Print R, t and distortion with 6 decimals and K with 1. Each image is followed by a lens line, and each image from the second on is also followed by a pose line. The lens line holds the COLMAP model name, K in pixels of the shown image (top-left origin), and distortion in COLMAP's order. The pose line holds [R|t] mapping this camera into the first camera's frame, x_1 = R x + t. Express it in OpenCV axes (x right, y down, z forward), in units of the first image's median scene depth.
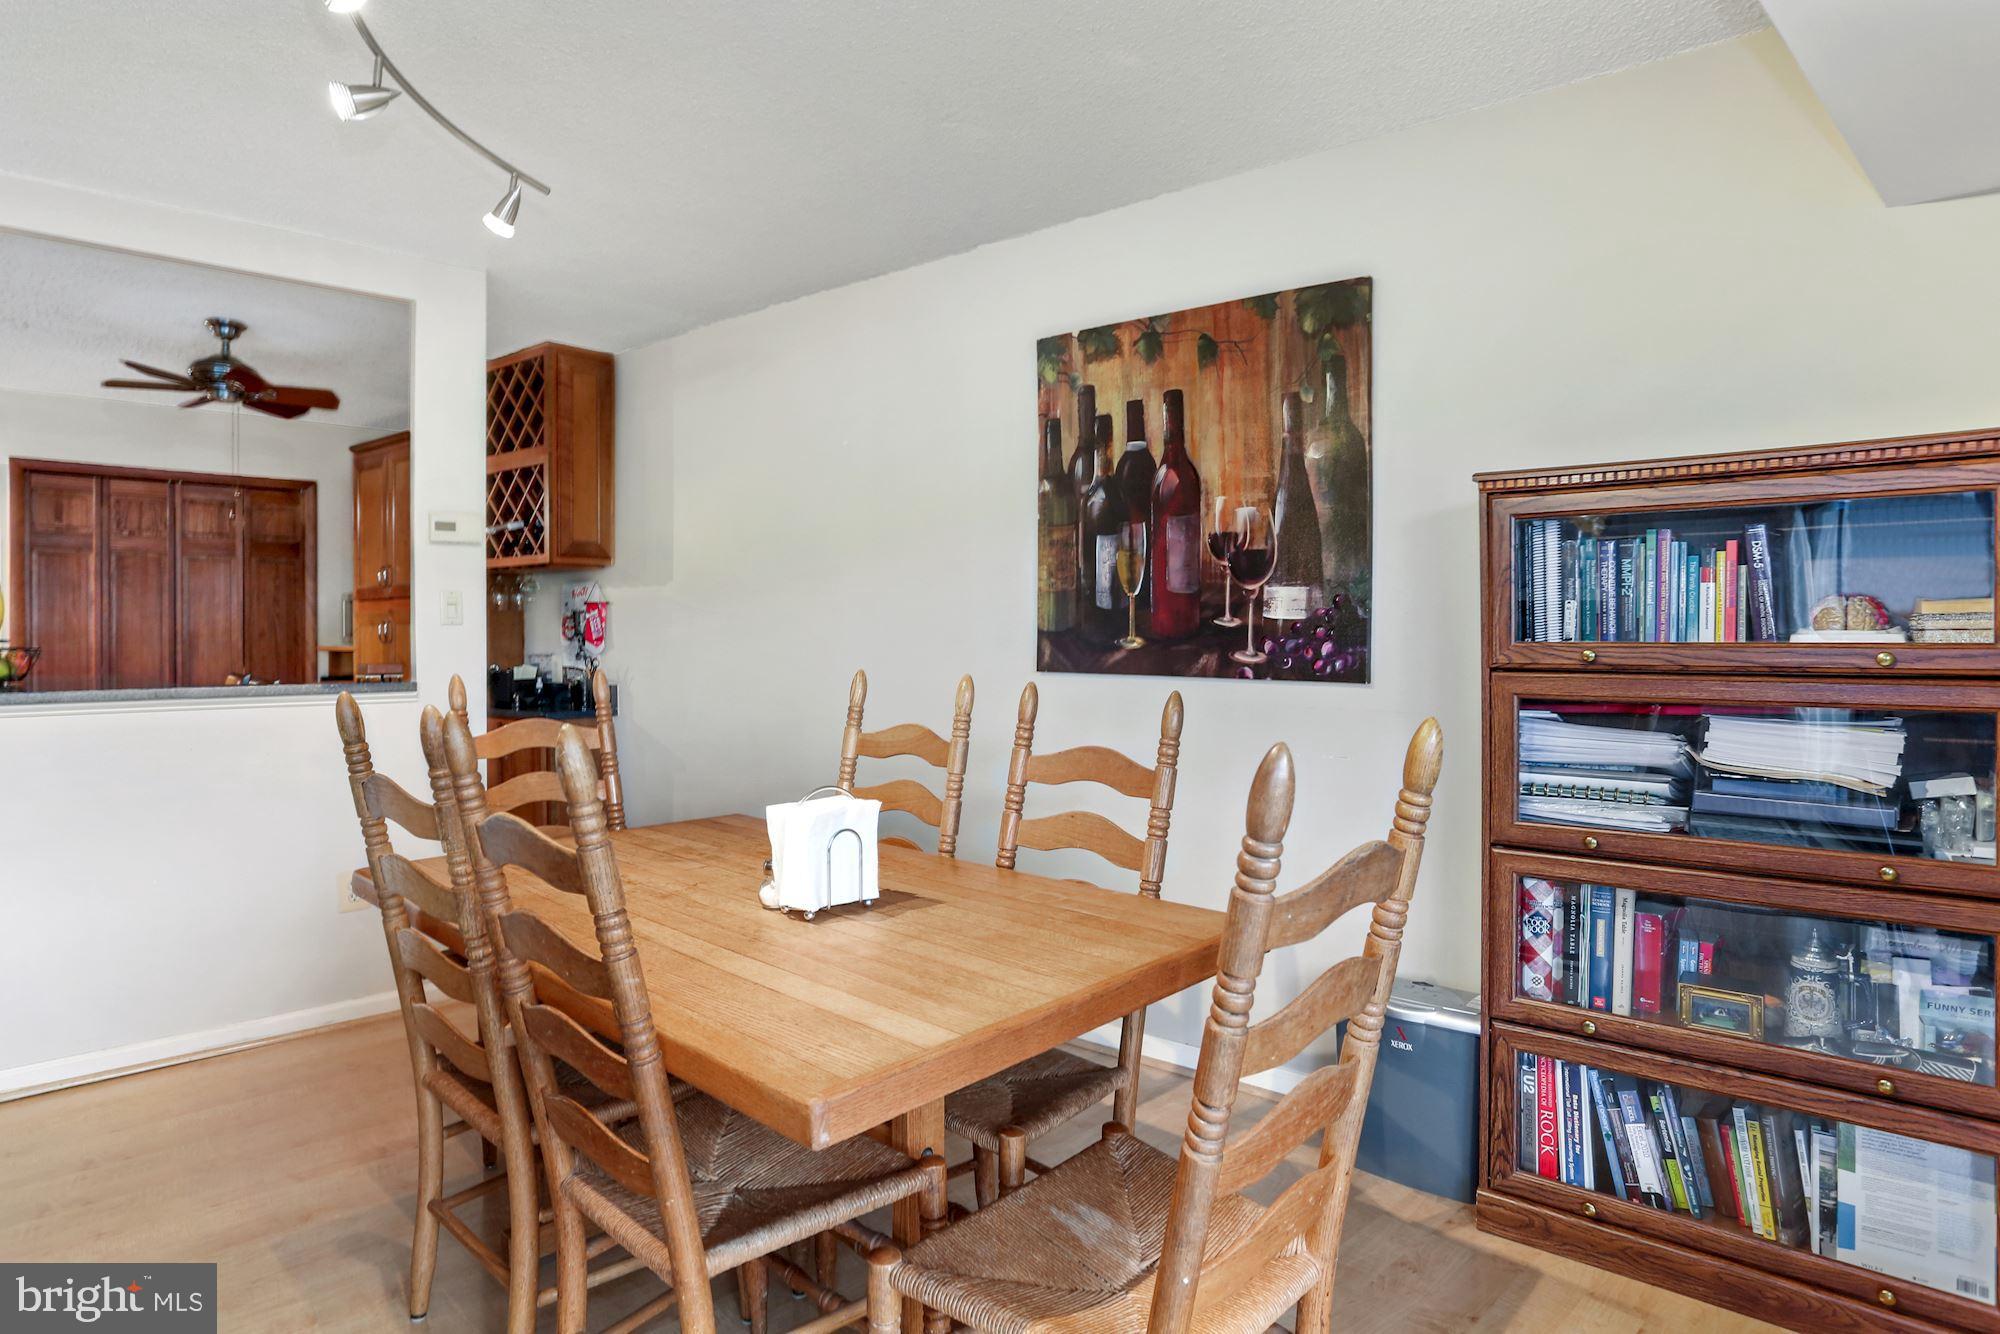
lens RADIAL K [[1076.1, 0, 975.0], [0, 1076.1, 636.1], [0, 0, 1]] dist [-0.053367, 0.029836]
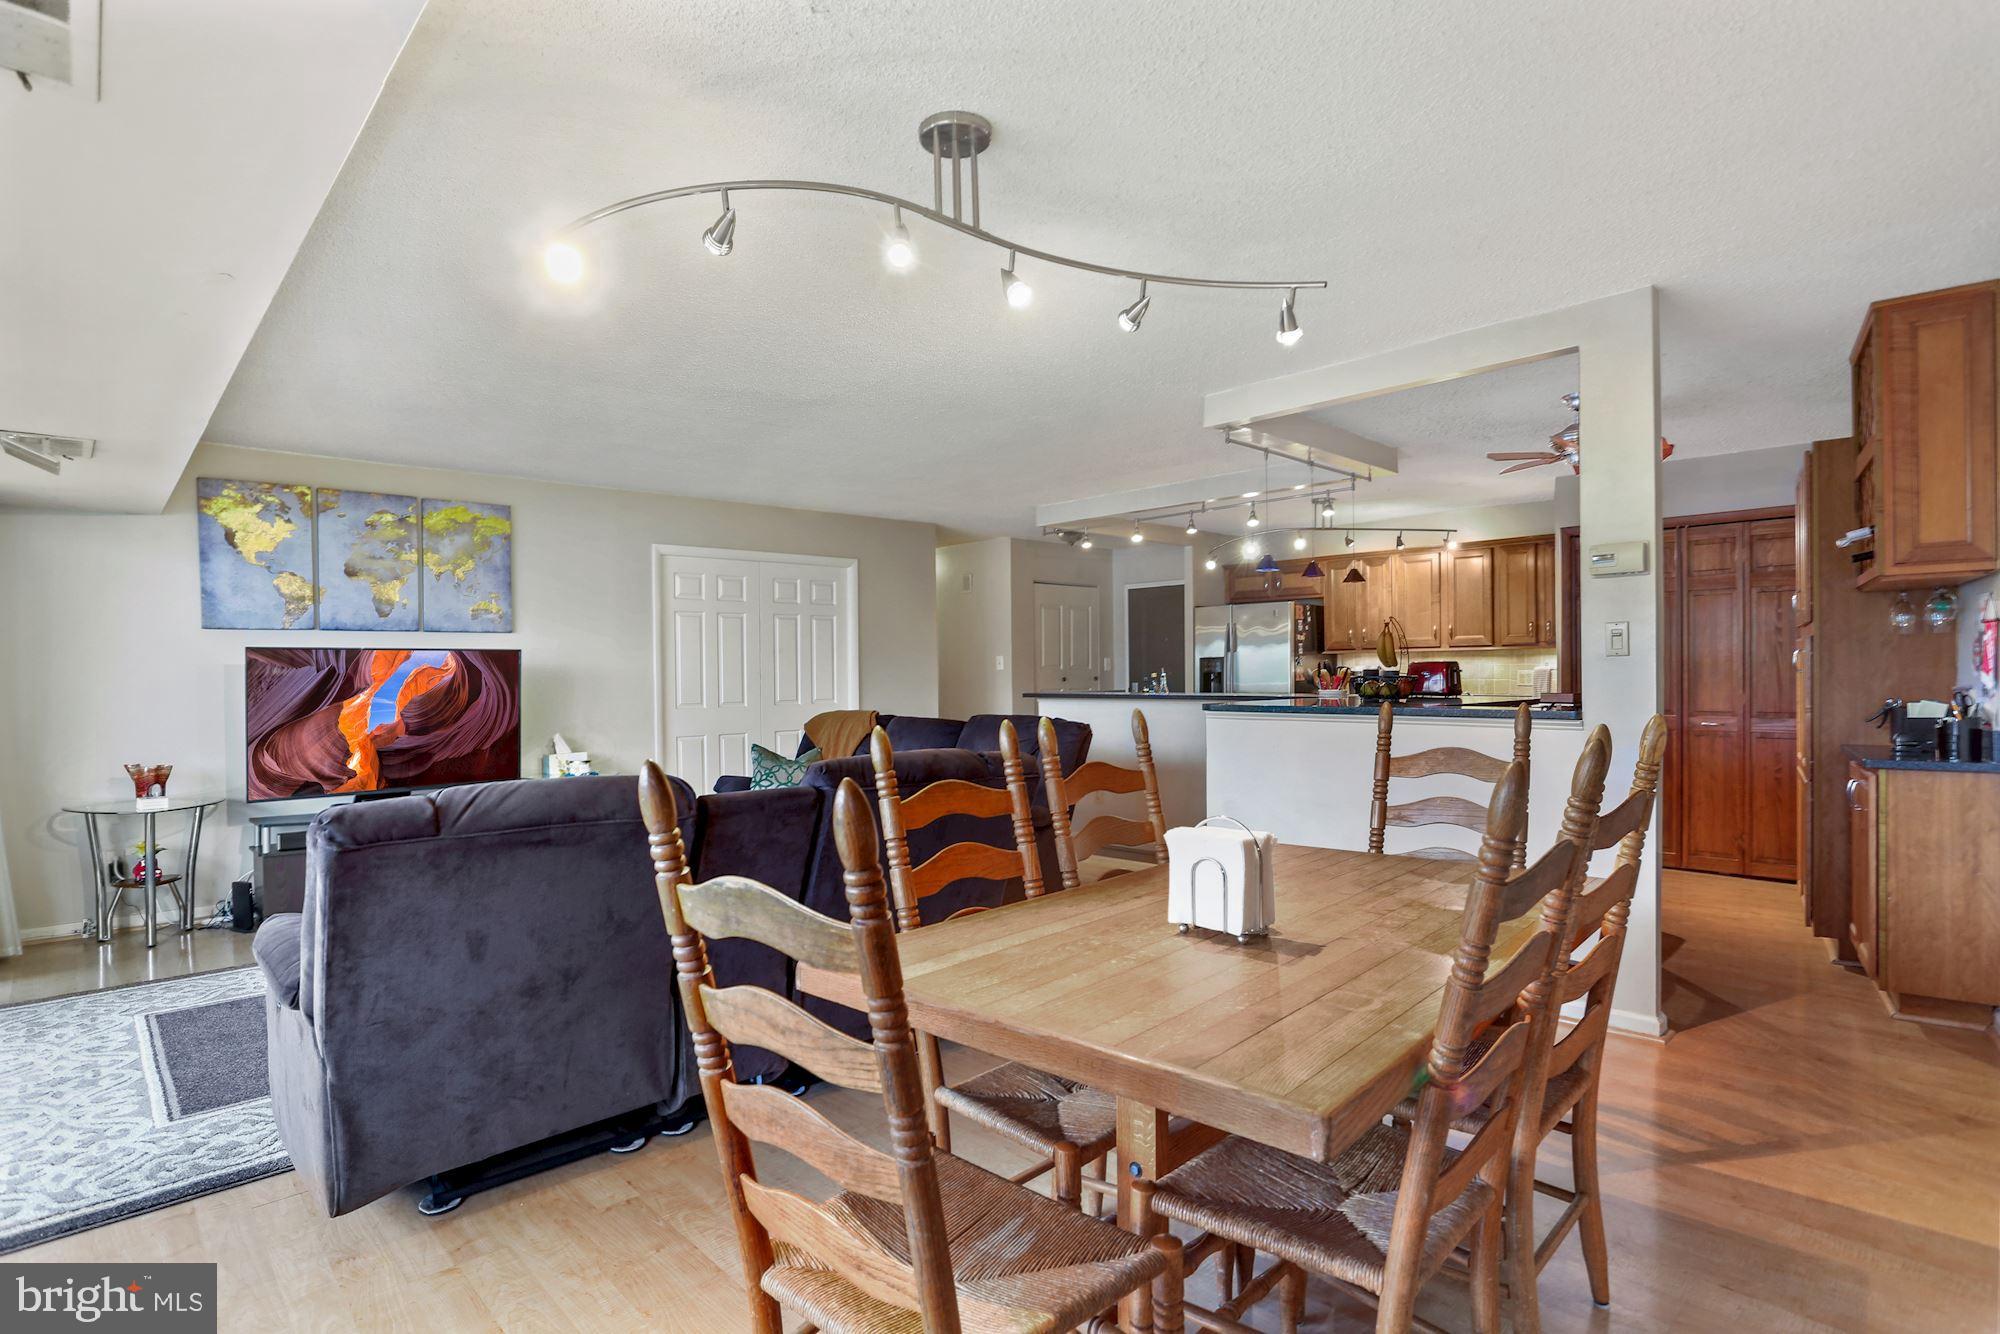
lens RADIAL K [[1007.3, 0, 997.2], [0, 1007.3, 684.3], [0, 0, 1]] dist [-0.043446, 0.023174]
pose [[0.034467, 0.017048, -0.999260, 0.491640], [0.005823, 0.999834, 0.017258, -0.003844], [0.999389, -0.006414, 0.034362, 0.444505]]
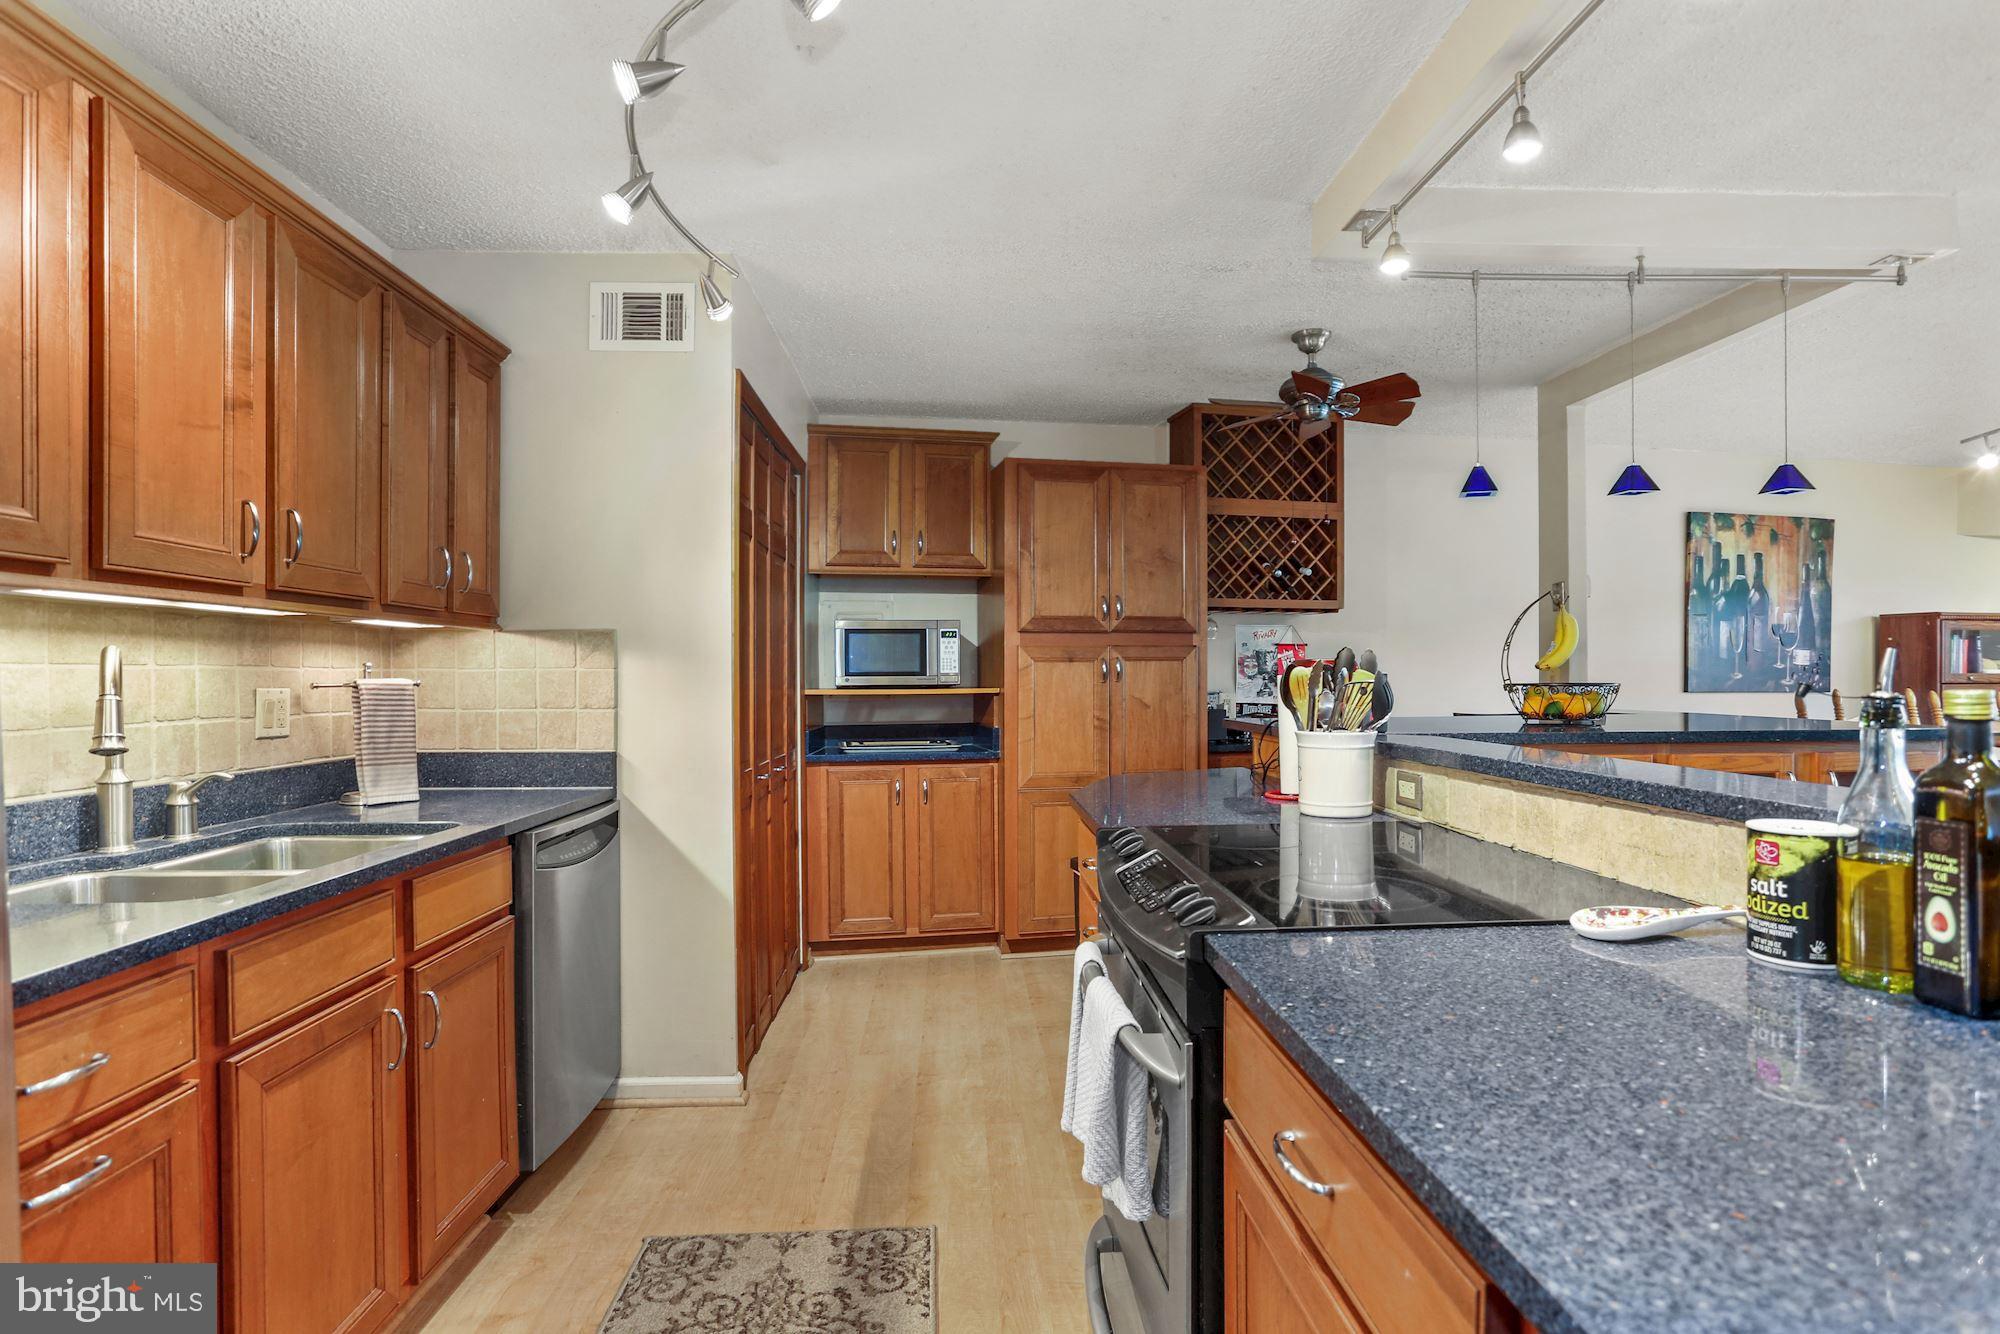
lens RADIAL K [[1018.1, 0, 988.1], [0, 1018.1, 675.6], [0, 0, 1]] dist [-0.054167, 0.032533]
pose [[0.633262, 0.001054, 0.773937, -2.166258], [0.004890, 0.999974, -0.005363, 0.008694], [-0.773922, 0.007181, 0.633240, 0.907470]]
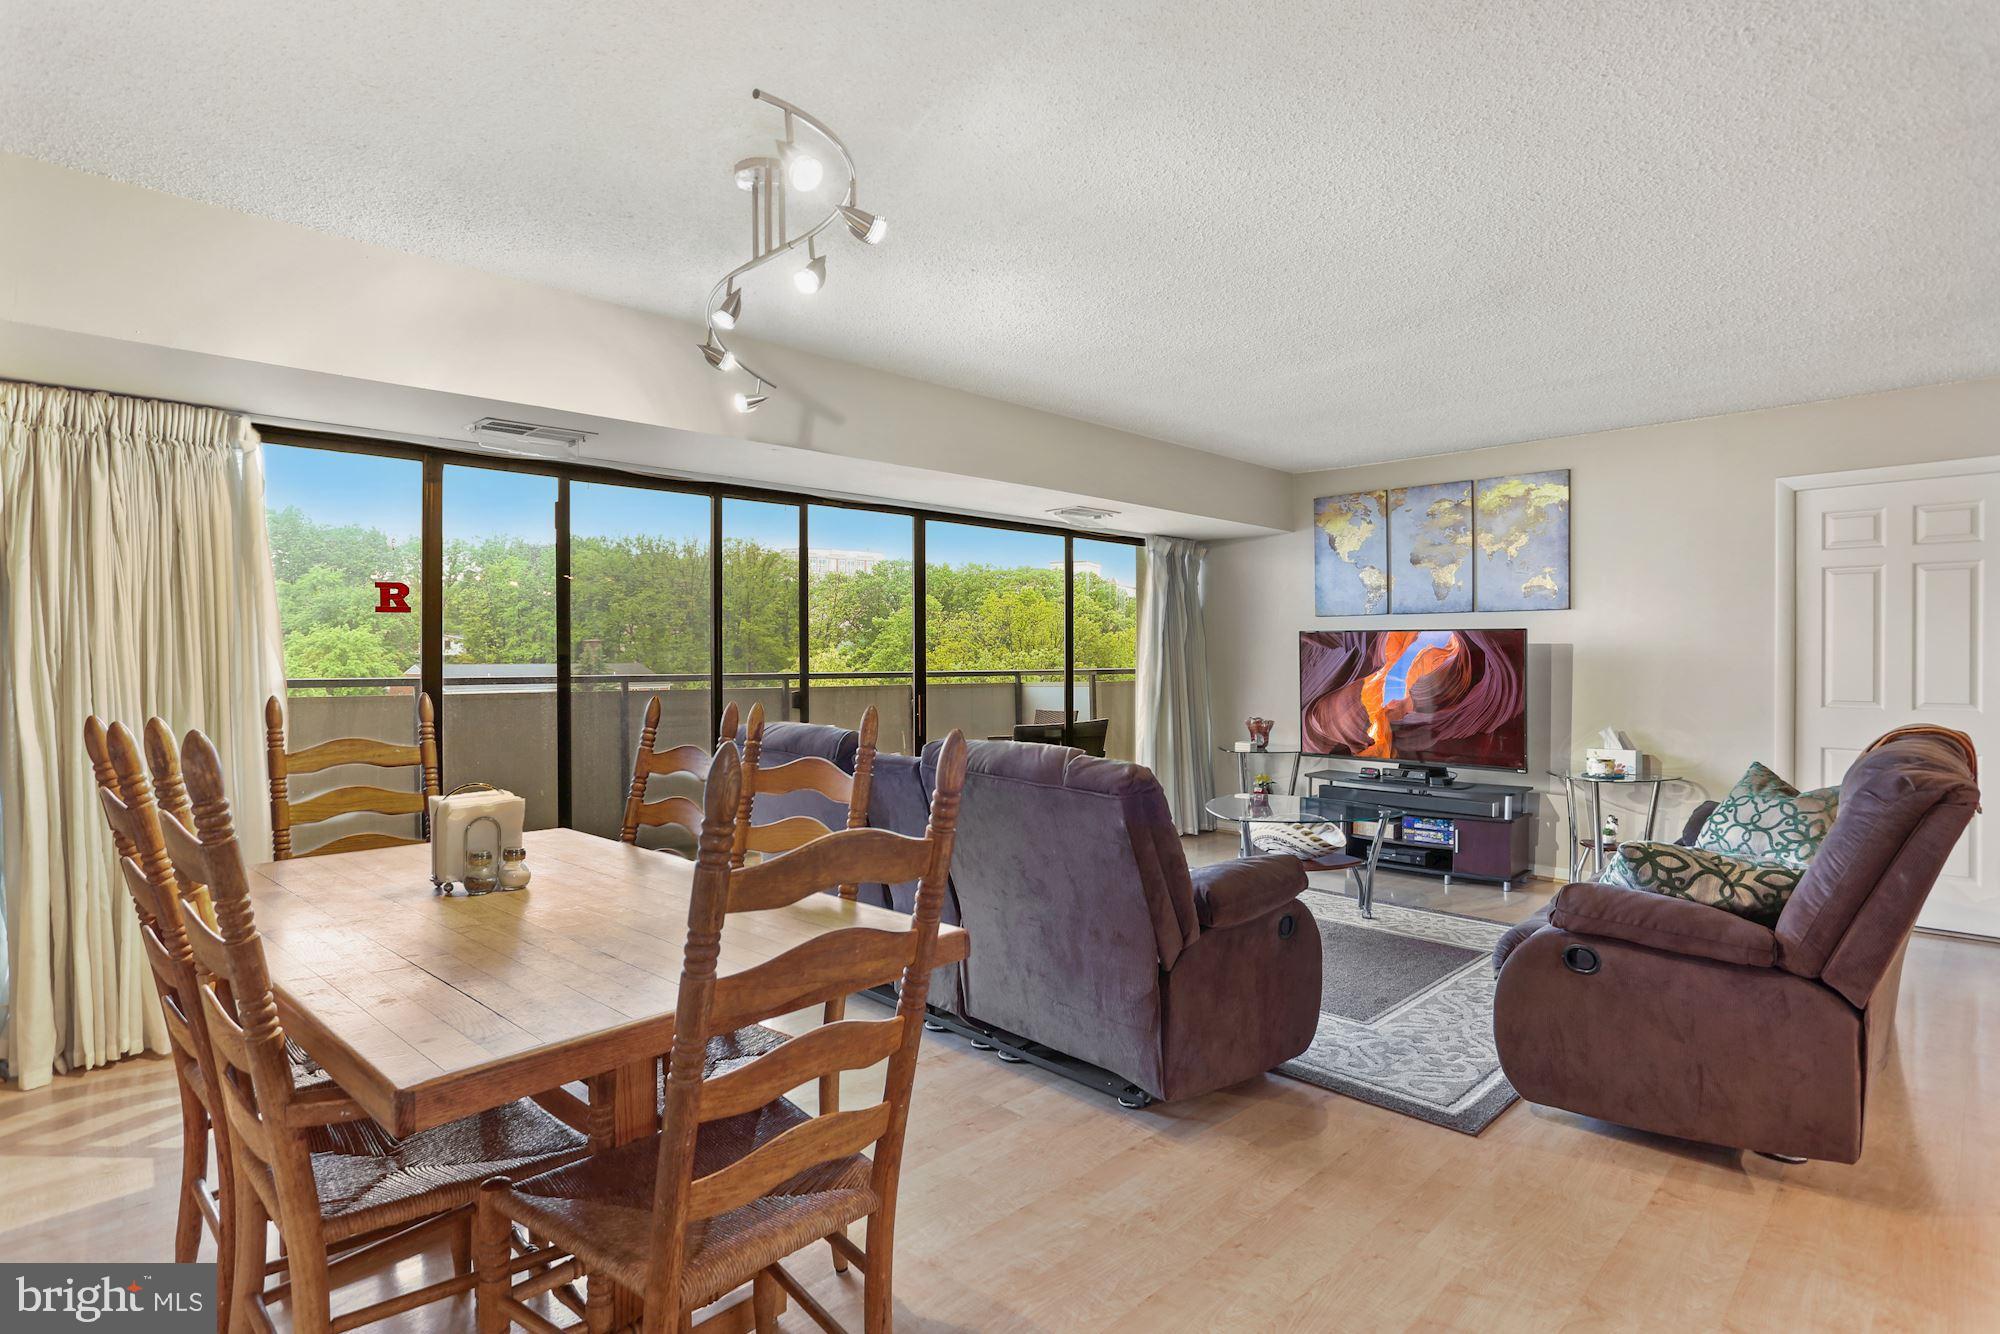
lens RADIAL K [[1016.7, 0, 988.3], [0, 1016.7, 666.6], [0, 0, 1]] dist [-0.069819, 0.041954]
pose [[-0.998678, 0.003204, -0.051301, -0.395159], [0.002429, 0.999882, 0.015156, -0.004274], [0.051343, 0.015011, -0.998568, 1.286417]]
